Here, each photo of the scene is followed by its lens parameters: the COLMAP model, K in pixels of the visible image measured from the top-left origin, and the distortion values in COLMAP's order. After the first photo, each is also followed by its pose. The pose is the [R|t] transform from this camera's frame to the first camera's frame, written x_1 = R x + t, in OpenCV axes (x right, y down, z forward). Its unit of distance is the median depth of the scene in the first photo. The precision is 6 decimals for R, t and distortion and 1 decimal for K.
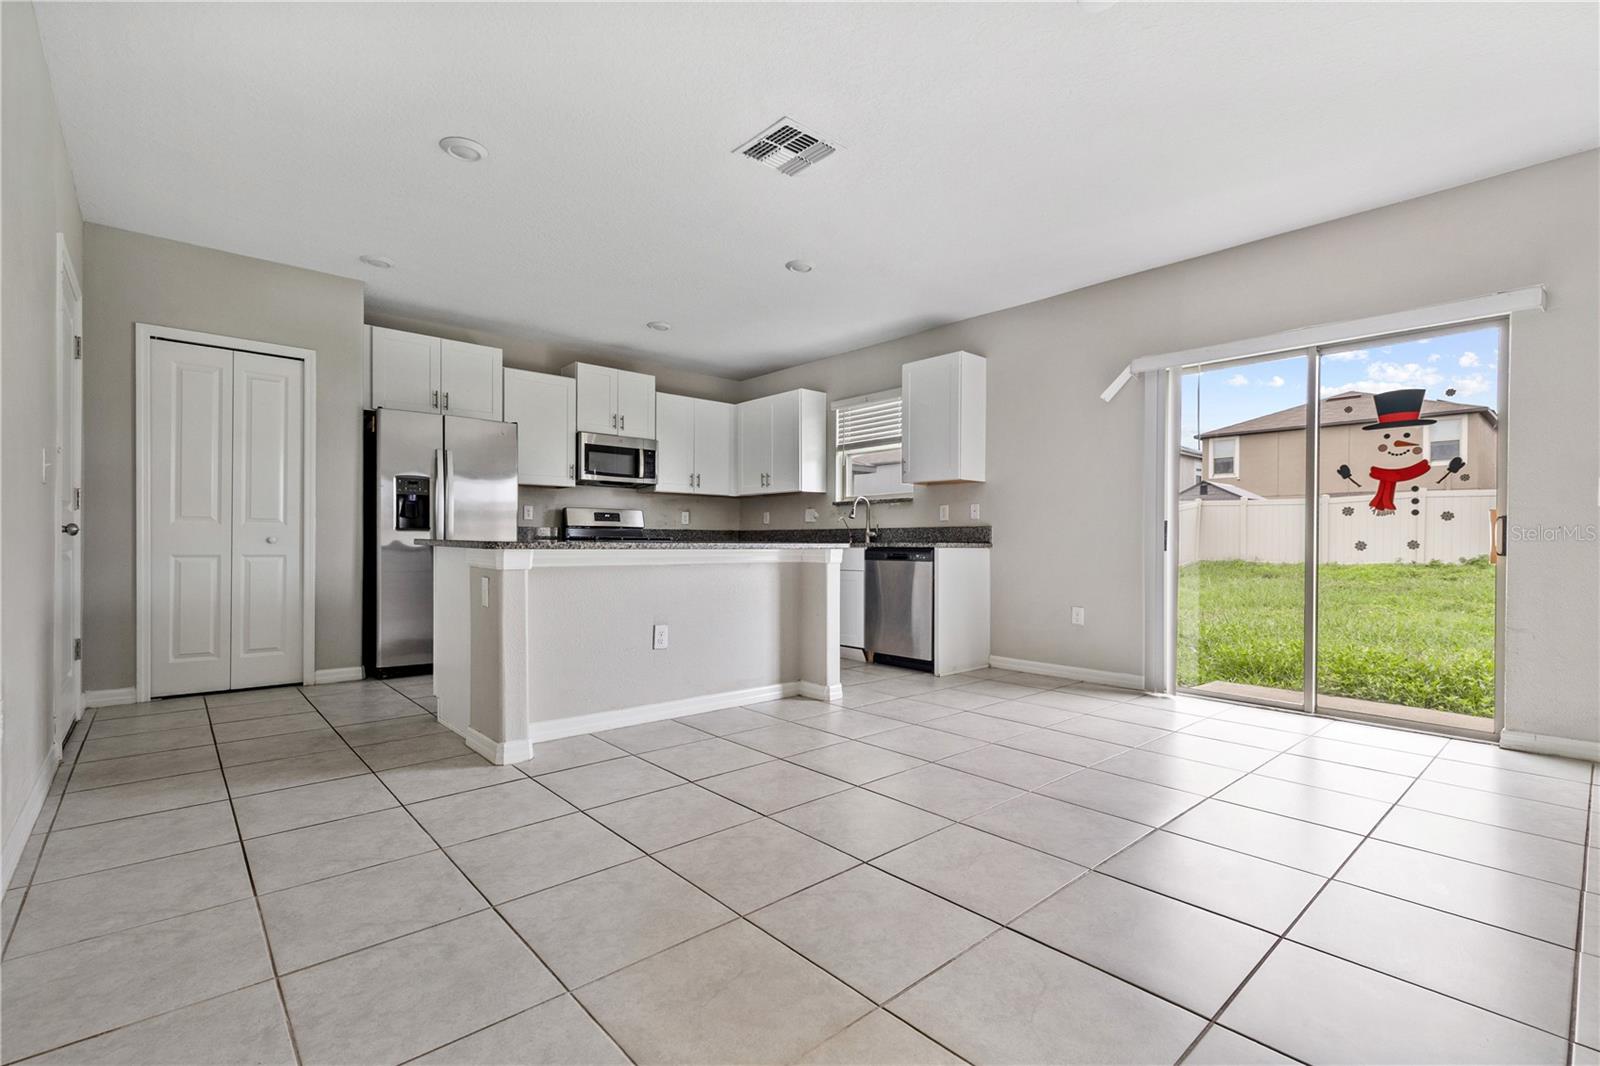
lens RADIAL K [[728.6, 0, 772.8], [0, 728.6, 545.6], [0, 0, 1]] dist [0.007892, -0.000195]
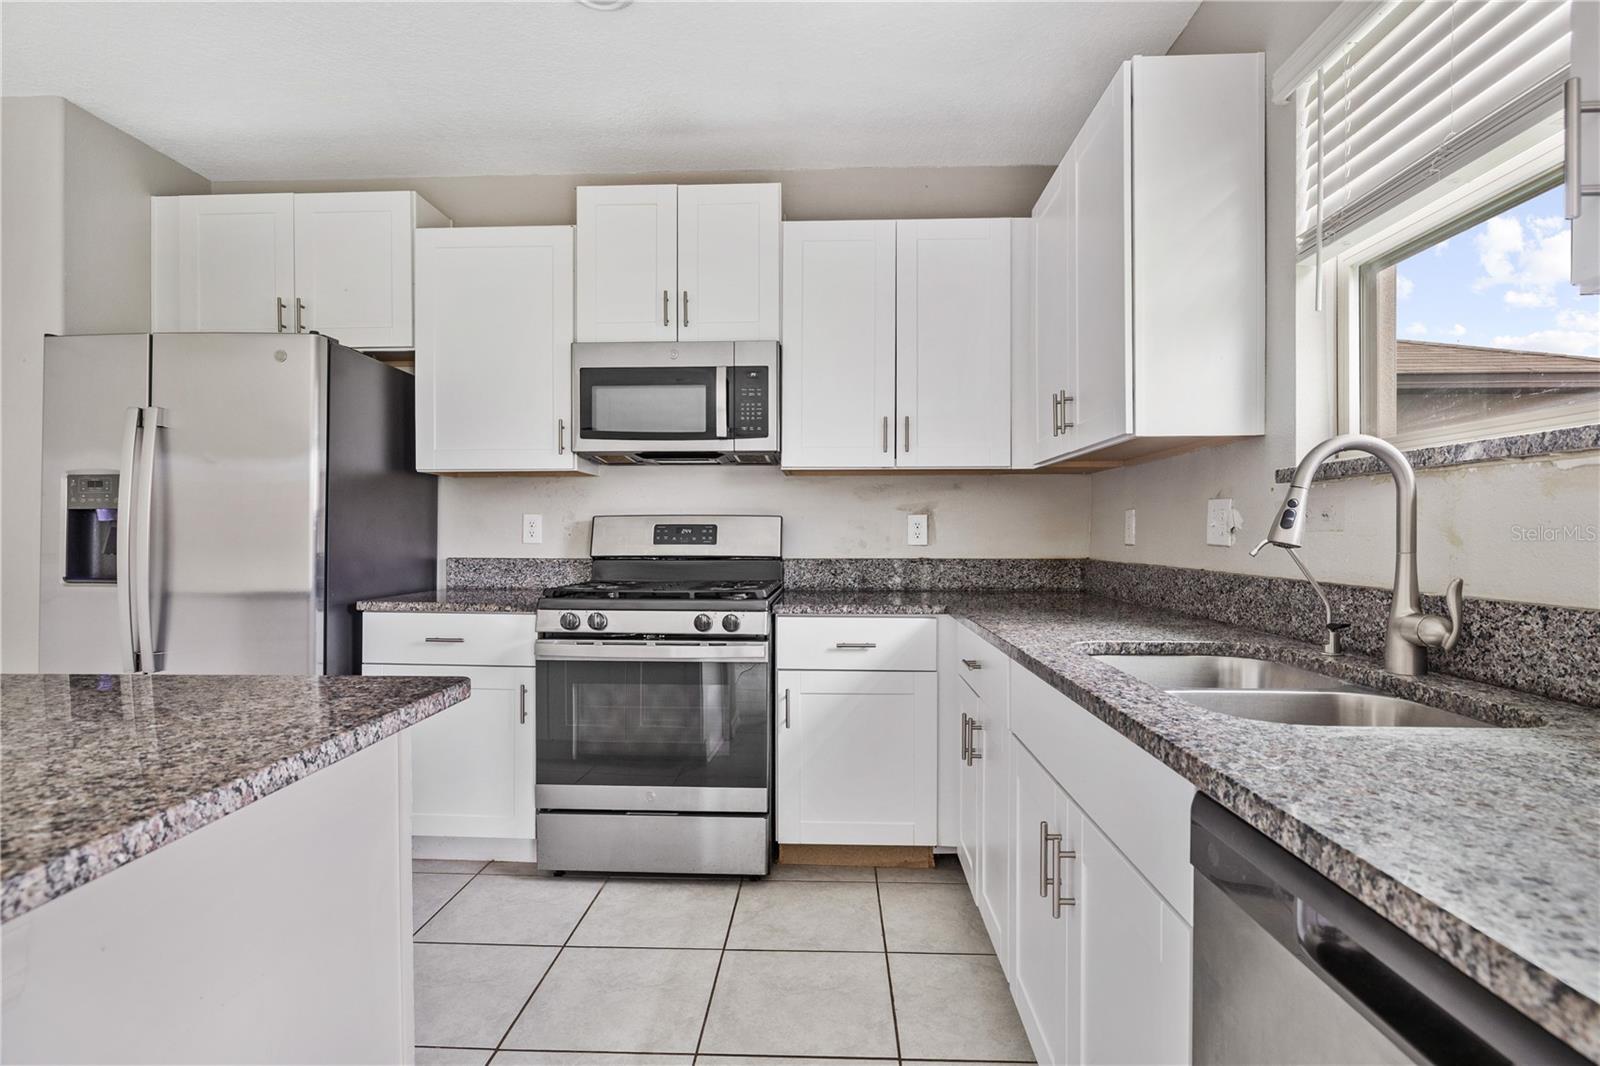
lens RADIAL K [[796.0, 0, 800.9], [0, 796.0, 535.6], [0, 0, 1]] dist [-0.007065, -0.000444]
pose [[0.737839, -0.003014, -0.674970, 0.176900], [0.002170, 0.999995, -0.002093, -0.045478], [0.674973, 0.000080, 0.737842, 0.842880]]
